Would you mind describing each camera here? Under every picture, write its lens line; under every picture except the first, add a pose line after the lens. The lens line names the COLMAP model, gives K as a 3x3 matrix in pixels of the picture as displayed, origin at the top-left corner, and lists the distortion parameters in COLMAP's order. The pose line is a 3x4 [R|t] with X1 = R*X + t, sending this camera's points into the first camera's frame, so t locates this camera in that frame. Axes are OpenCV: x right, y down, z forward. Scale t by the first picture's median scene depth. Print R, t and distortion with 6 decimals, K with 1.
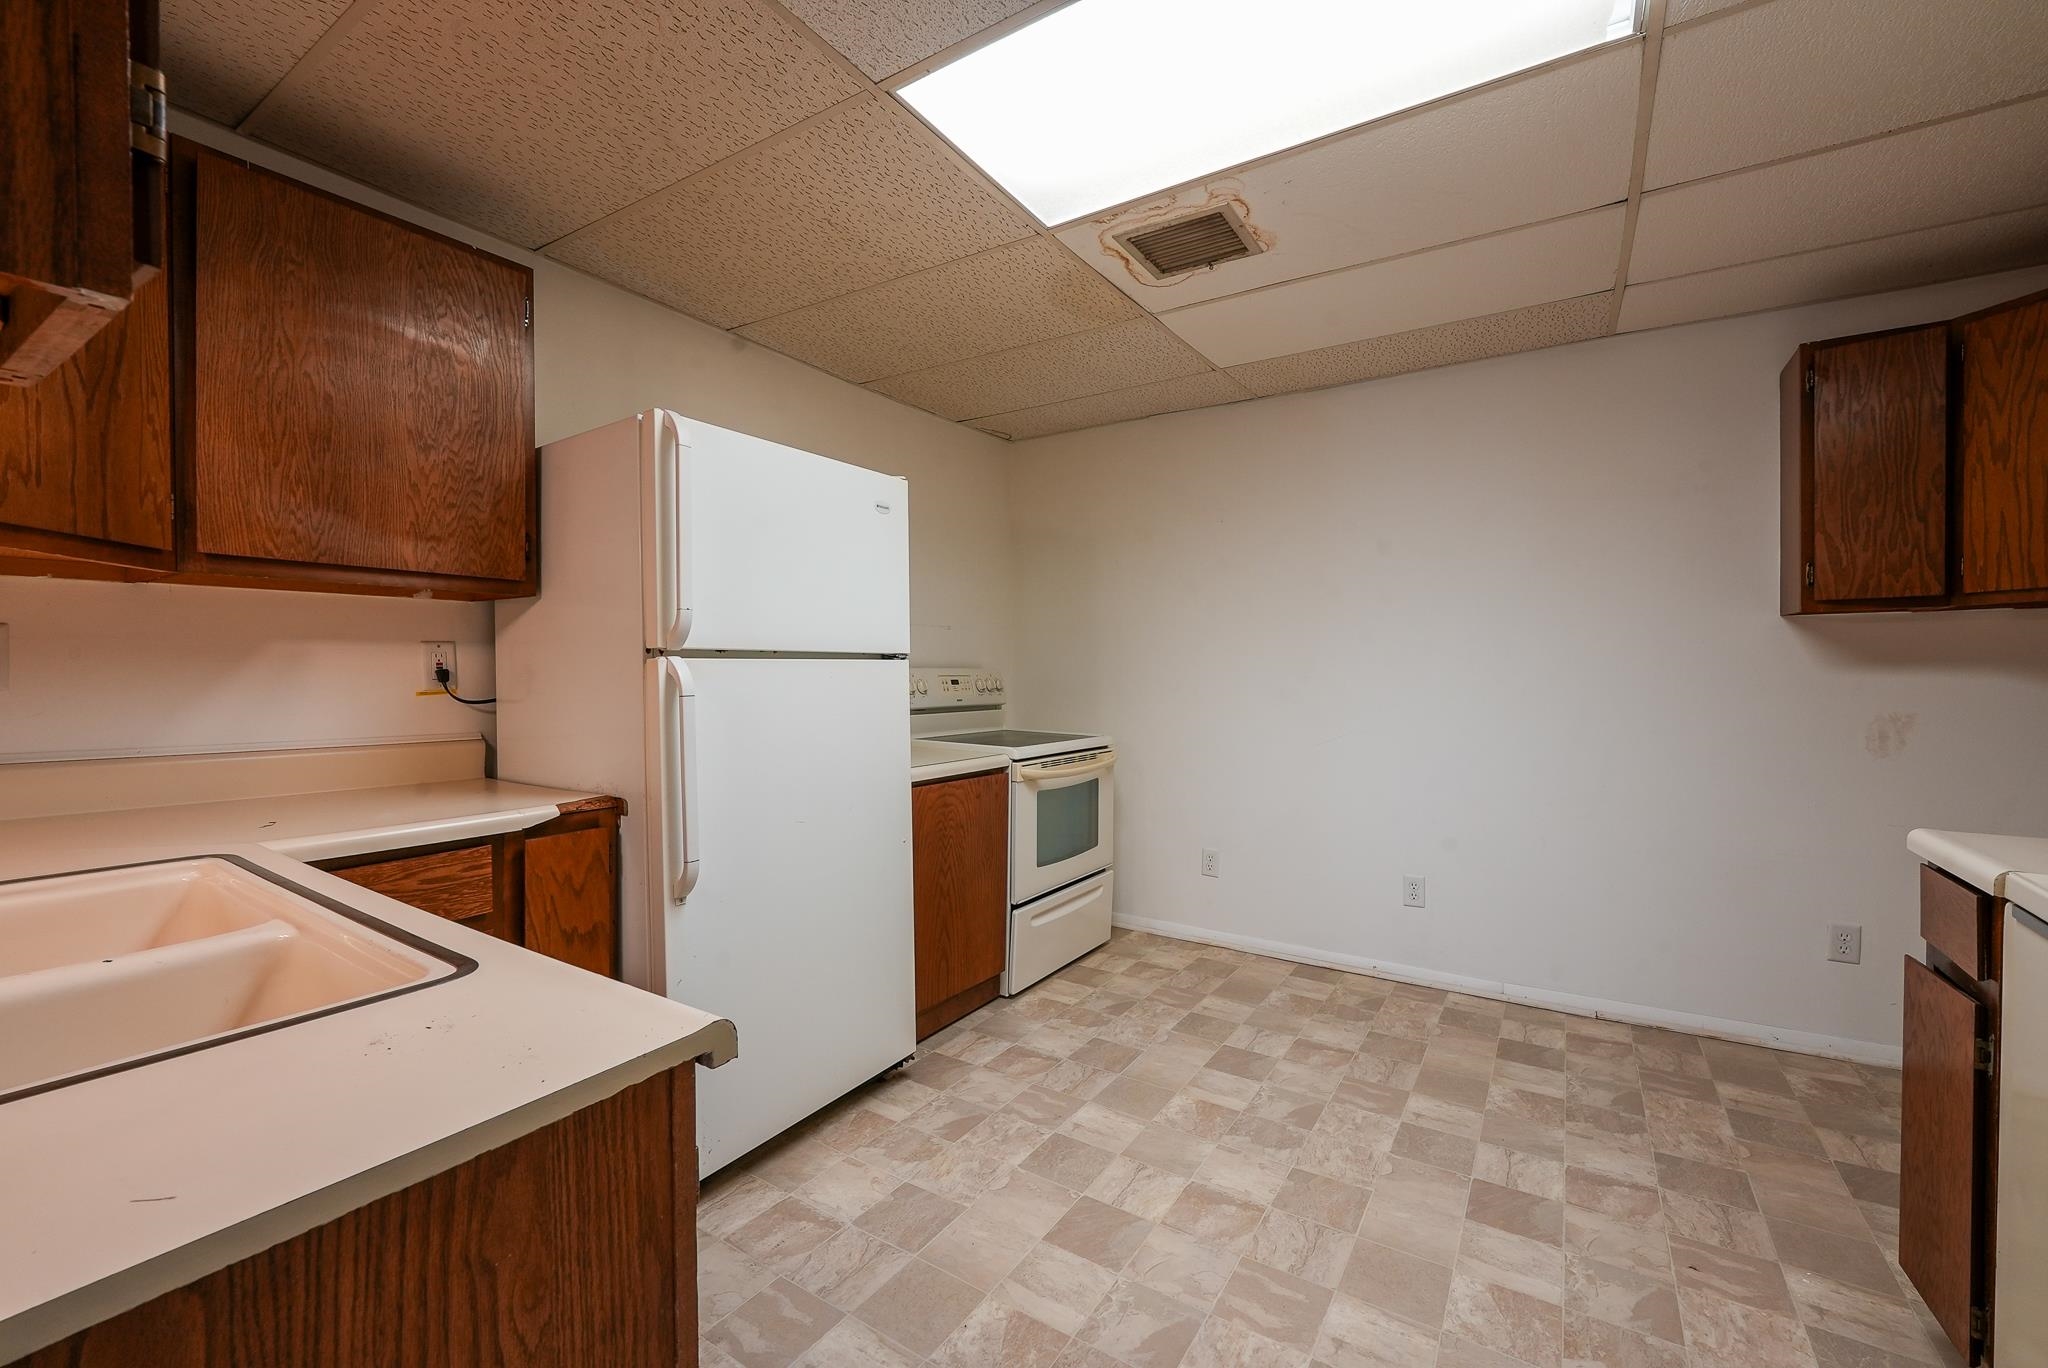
lens RADIAL K [[838.8, 0, 1022.9], [0, 838.8, 683.9], [0, 0, 1]] dist [-0.006365, 0.000828]
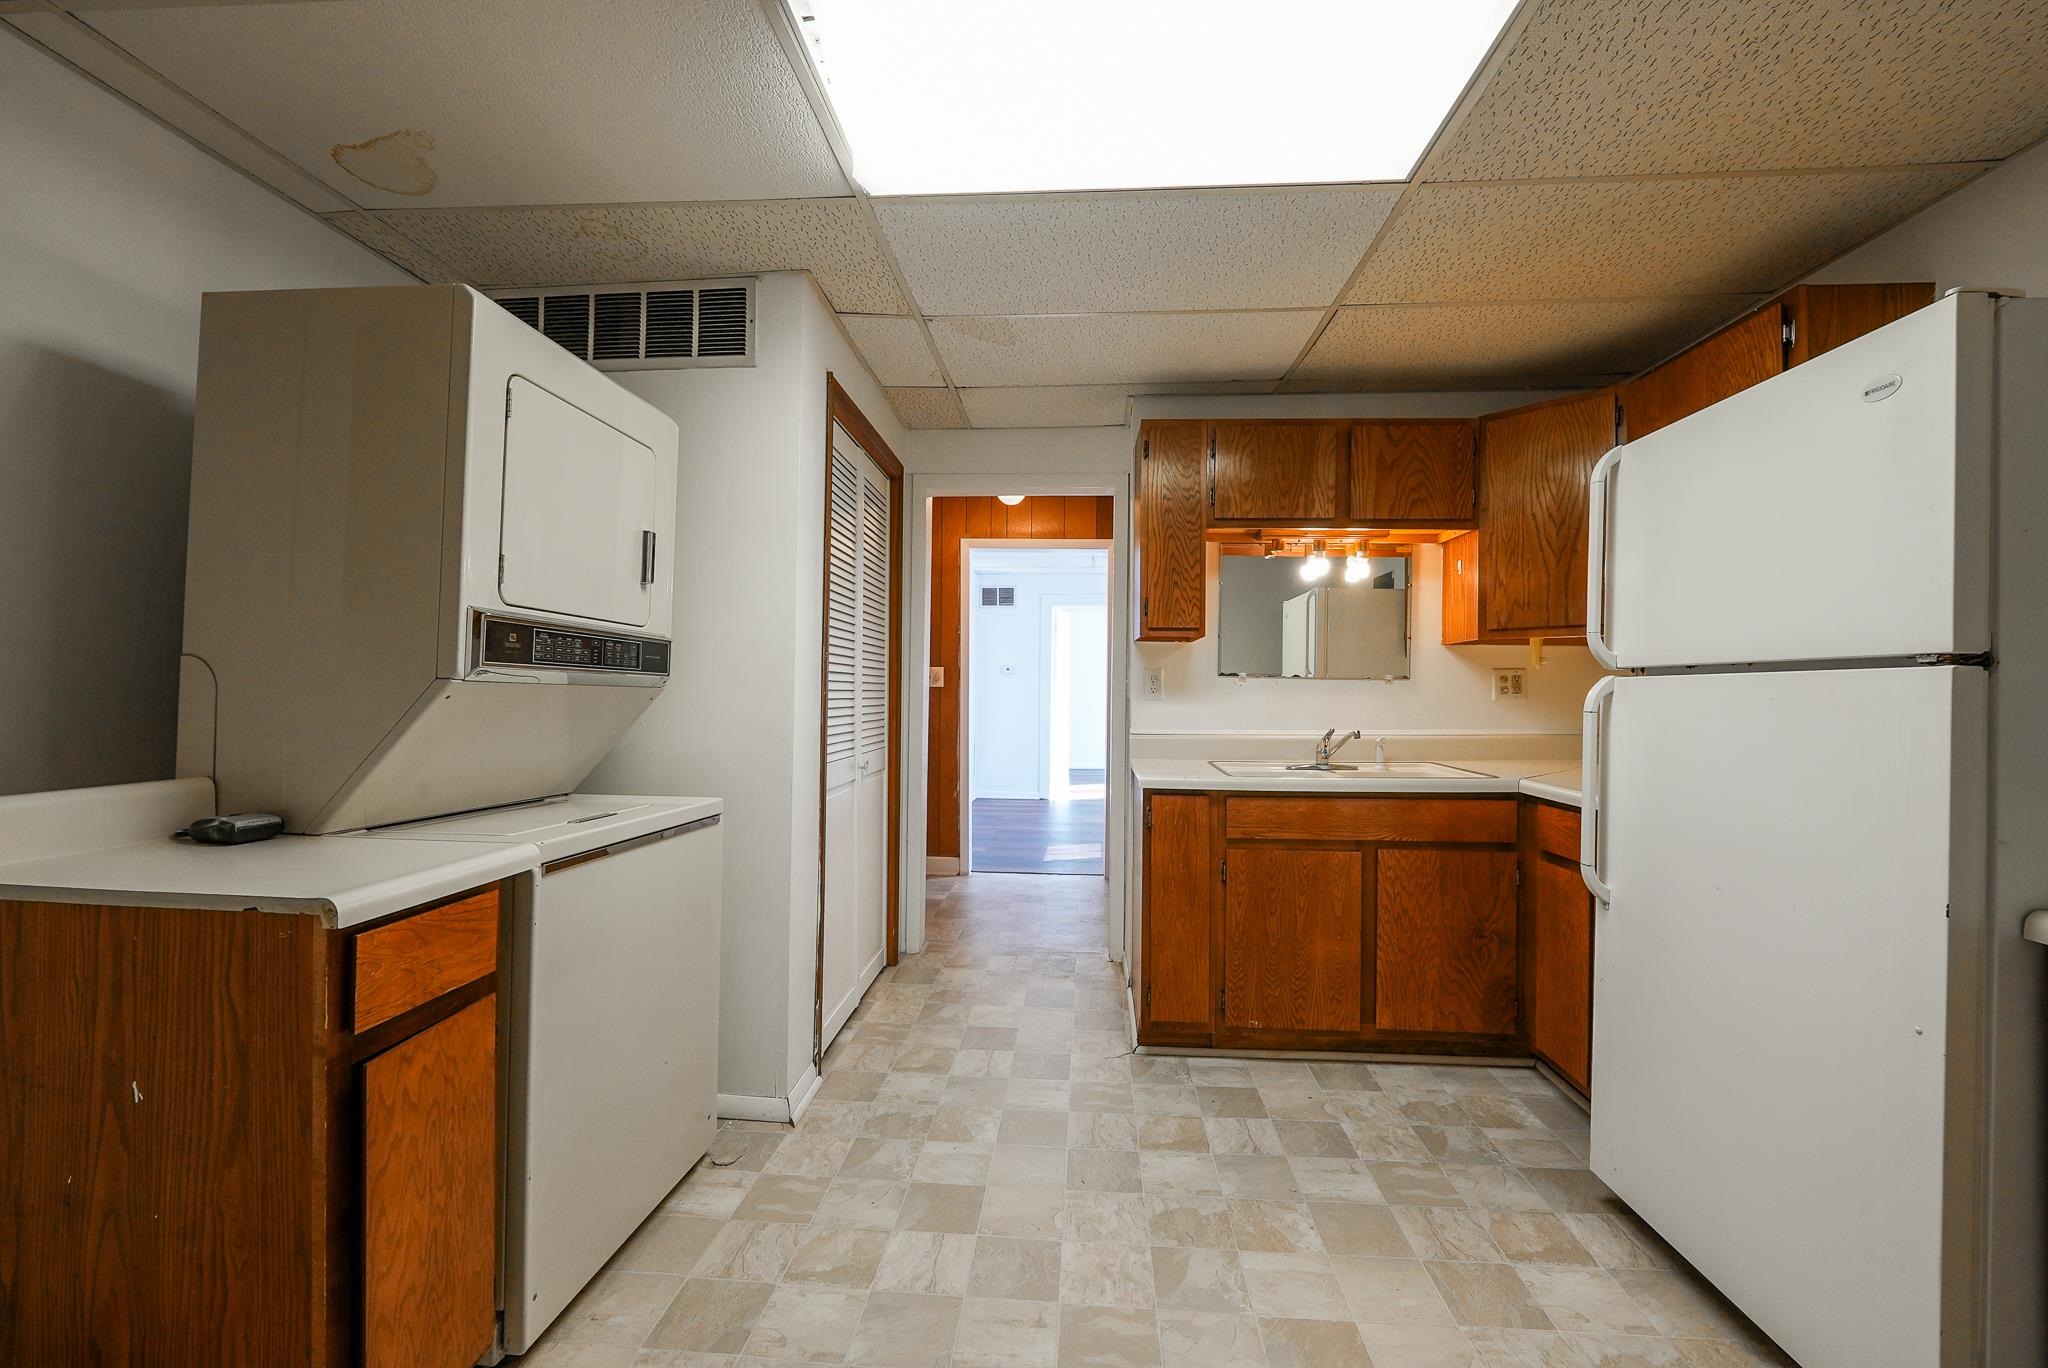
lens RADIAL K [[838.8, 0, 1025.8], [0, 838.8, 684.4], [0, 0, 1]] dist [-0.006365, 0.000828]
pose [[-0.877786, -0.010152, -0.478946, 0.580151], [-0.016050, 0.999837, 0.008223, -0.013158], [0.478785, 0.014906, -0.877806, 1.129832]]
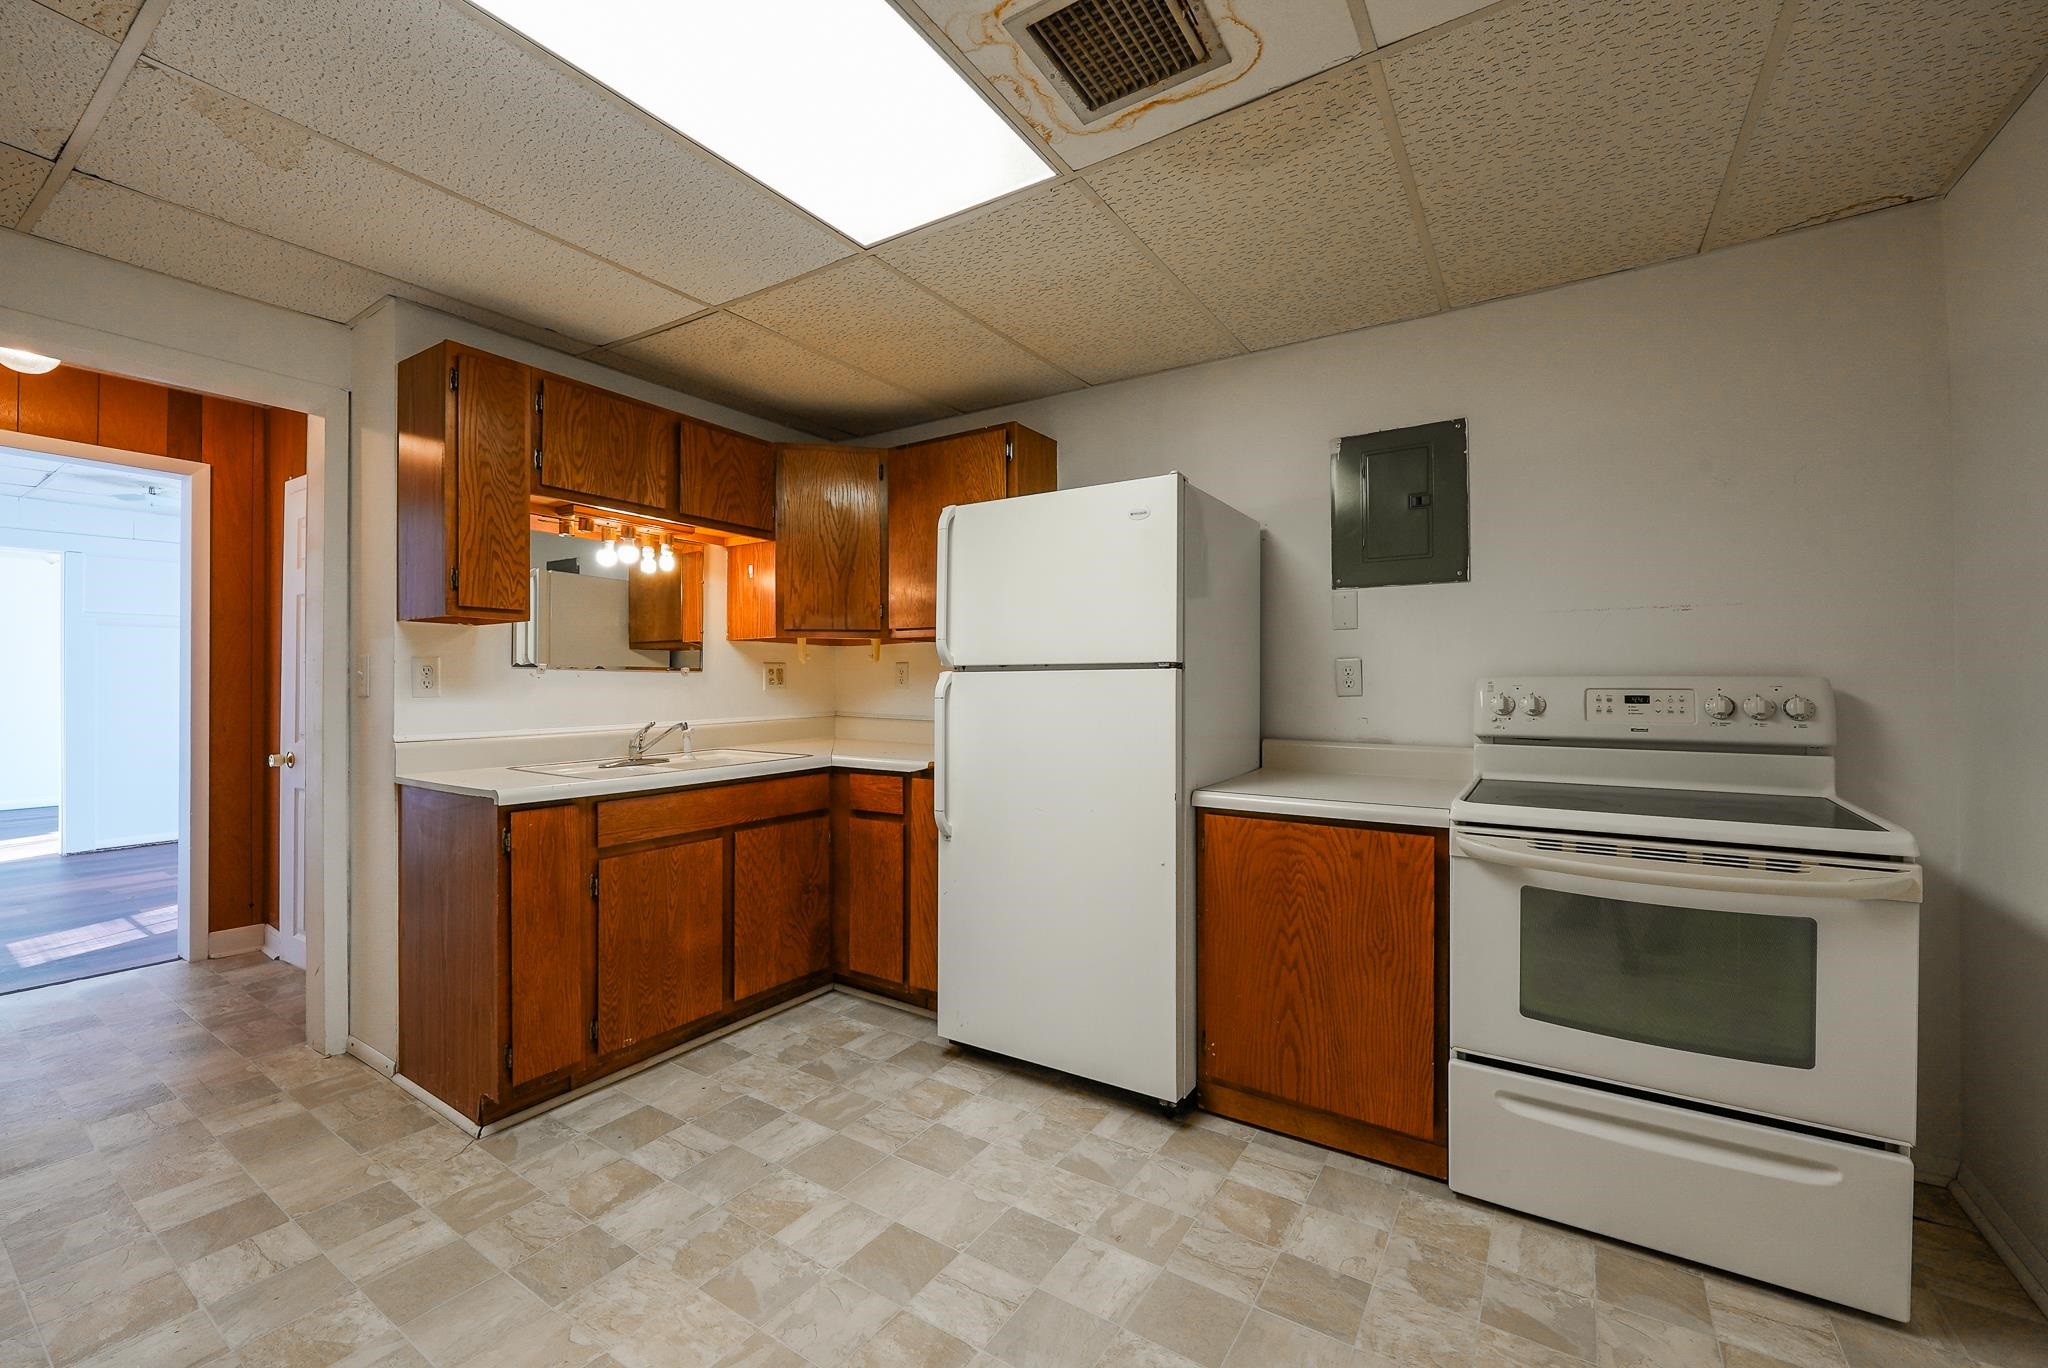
lens RADIAL K [[838.8, 0, 1023.4], [0, 838.8, 680.8], [0, 0, 1]] dist [-0.006365, 0.000828]
pose [[-0.003605, -0.001816, -0.999992, 0.779496], [-0.016293, 0.999866, -0.001757, -0.011311], [0.999861, 0.016286, -0.003634, 0.838294]]
